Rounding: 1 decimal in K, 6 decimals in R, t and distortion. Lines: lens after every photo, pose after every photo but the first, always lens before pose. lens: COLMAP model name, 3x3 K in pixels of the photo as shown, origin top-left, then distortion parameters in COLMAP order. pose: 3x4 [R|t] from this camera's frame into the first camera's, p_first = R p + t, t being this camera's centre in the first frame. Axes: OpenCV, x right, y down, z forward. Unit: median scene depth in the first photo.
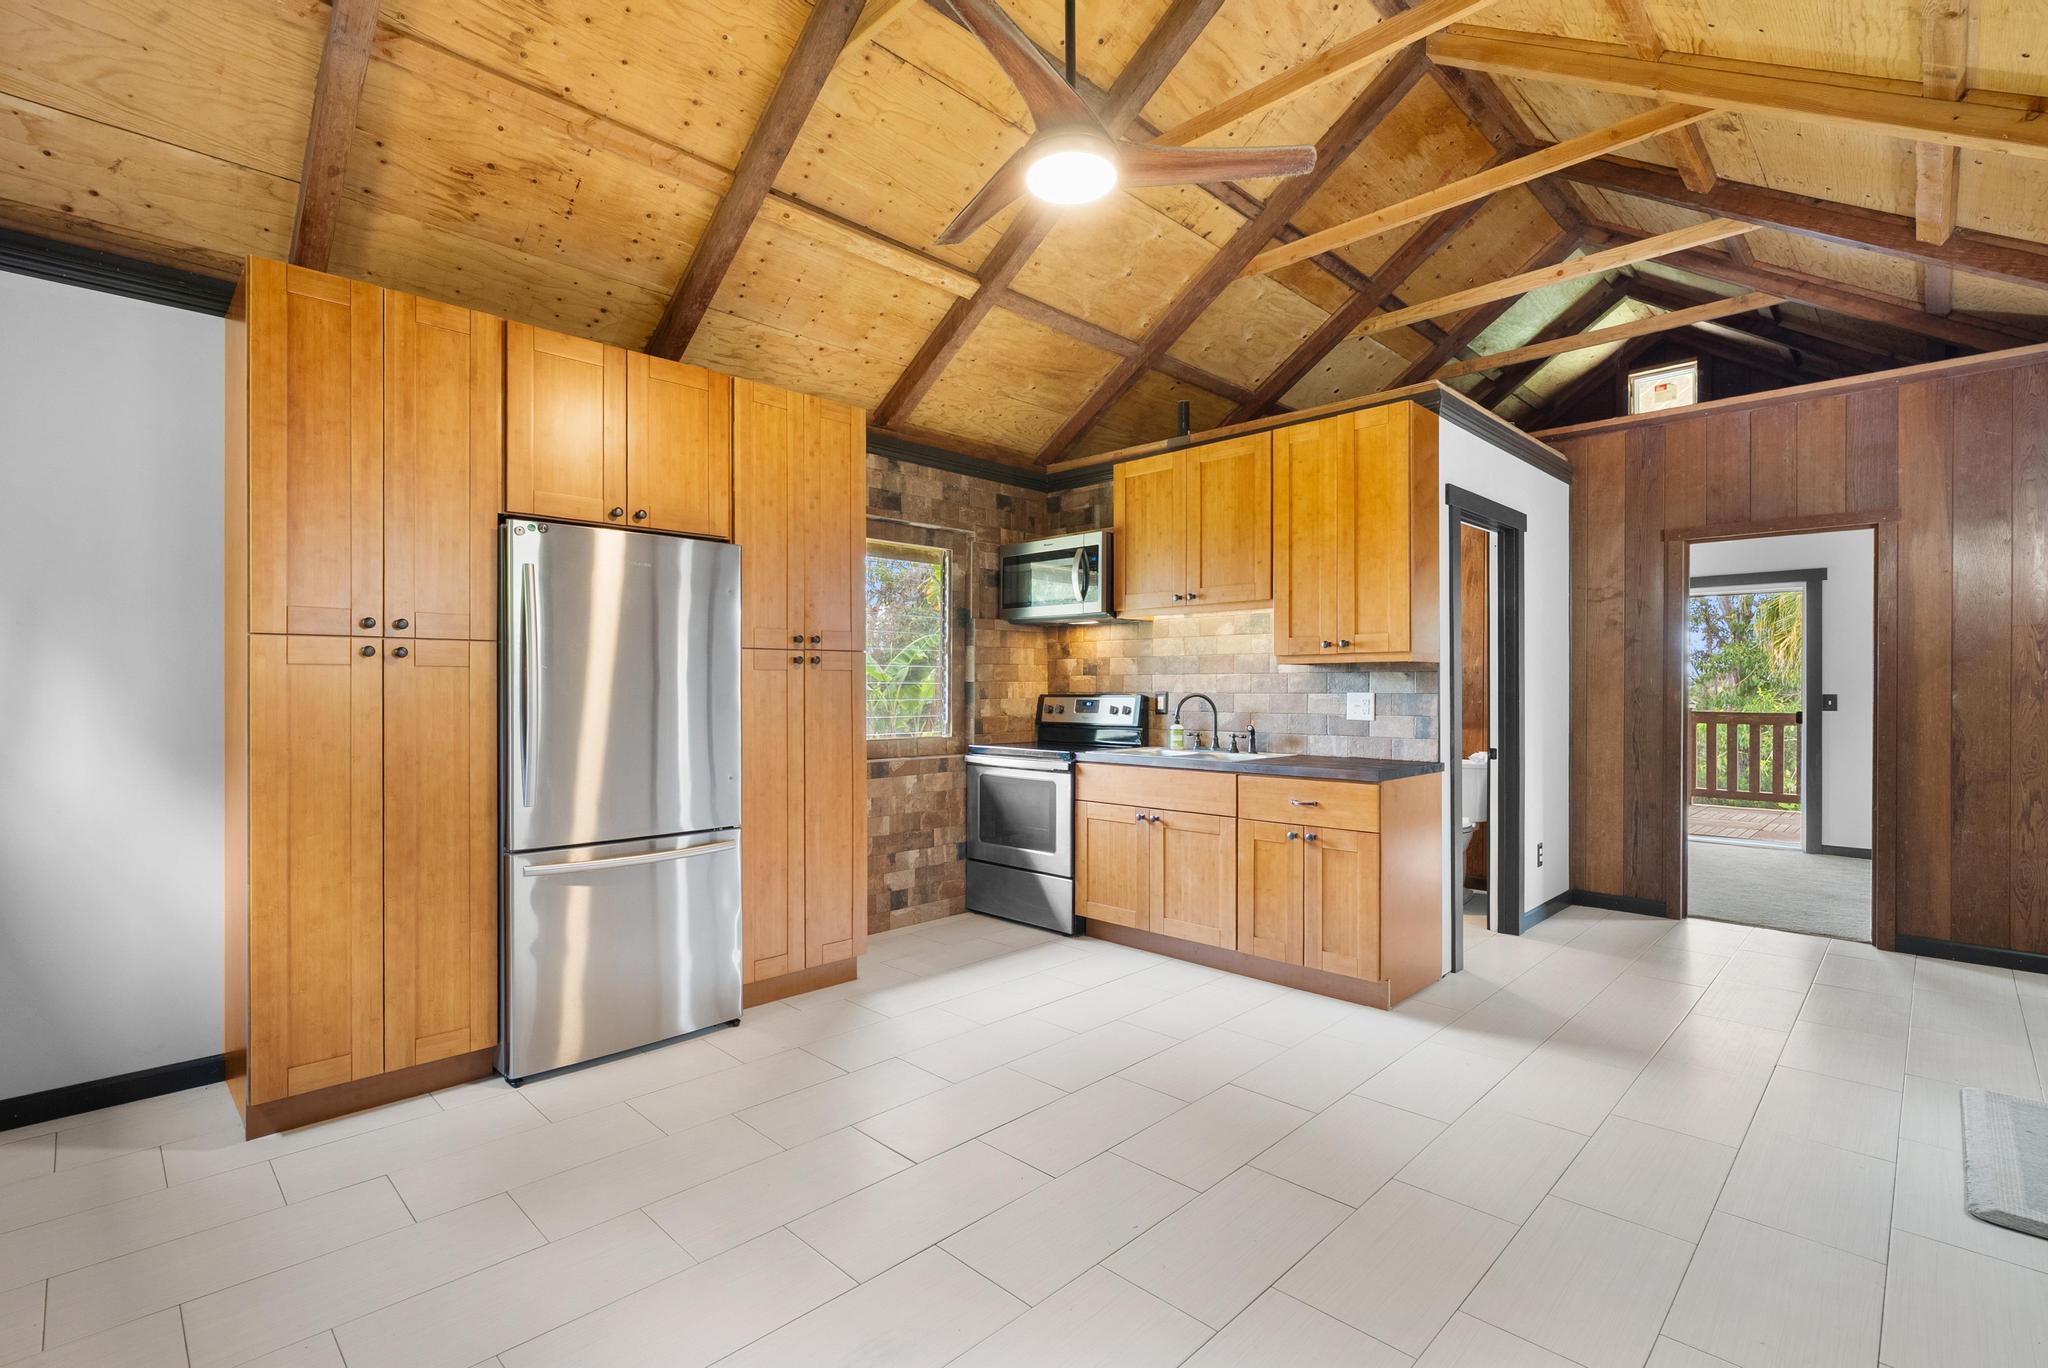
lens RADIAL K [[938.5, 0, 1016.5], [0, 938.5, 686.6], [0, 0, 1]] dist [-0.004941, 0.001267]
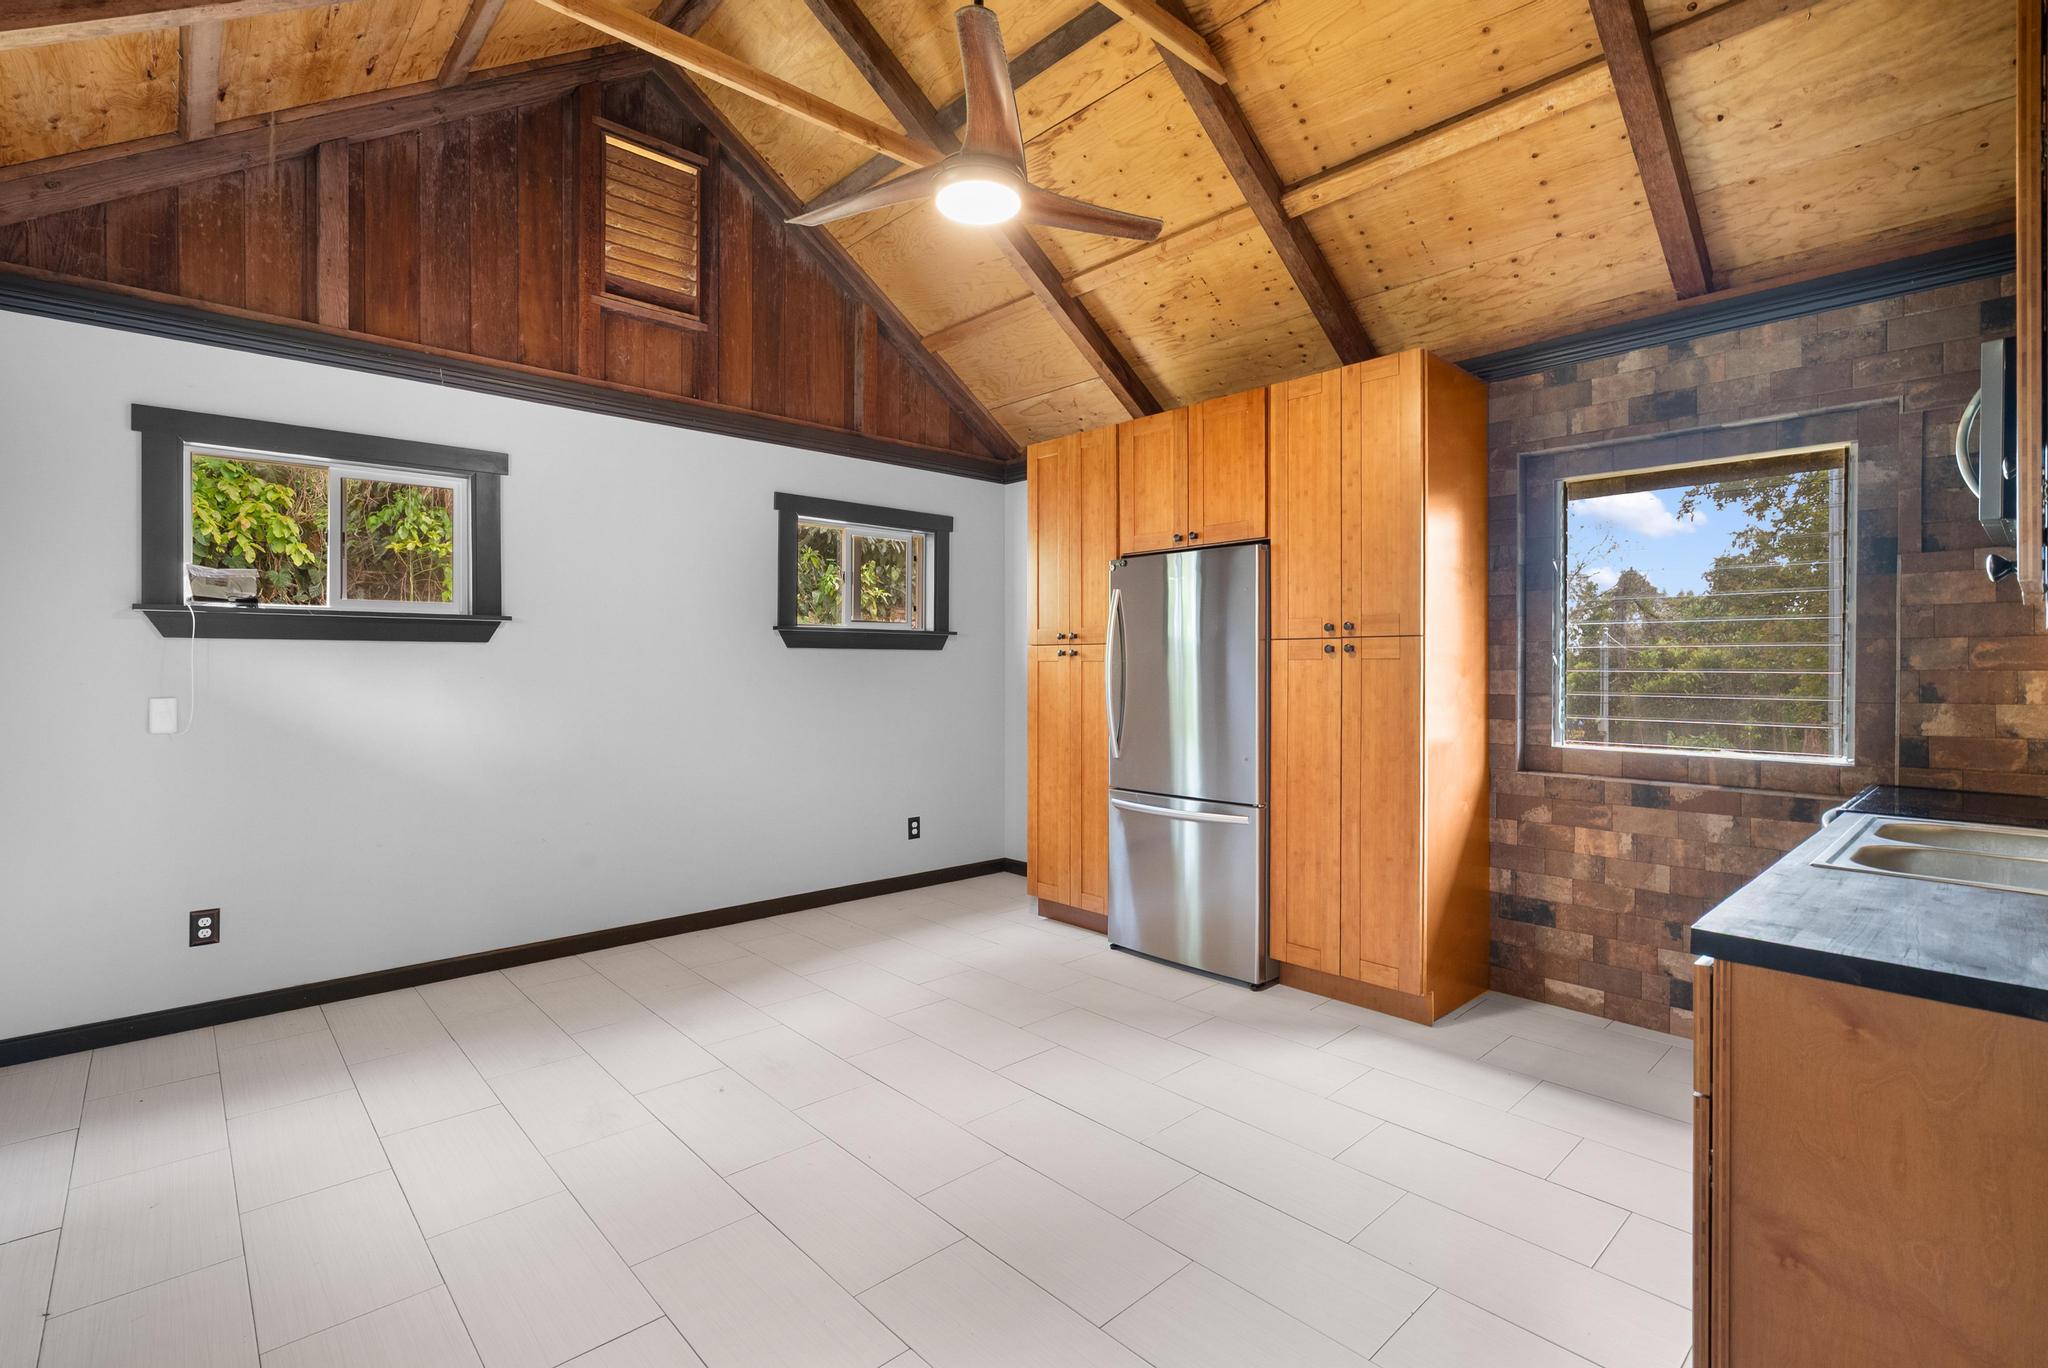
lens RADIAL K [[938.5, 0, 1020.9], [0, 938.5, 673.6], [0, 0, 1]] dist [-0.004941, 0.001267]
pose [[-0.042362, 0.001932, -0.999100, 0.729335], [-0.003929, 0.999990, 0.002101, -0.003272], [0.999095, 0.004014, -0.042354, 0.716316]]
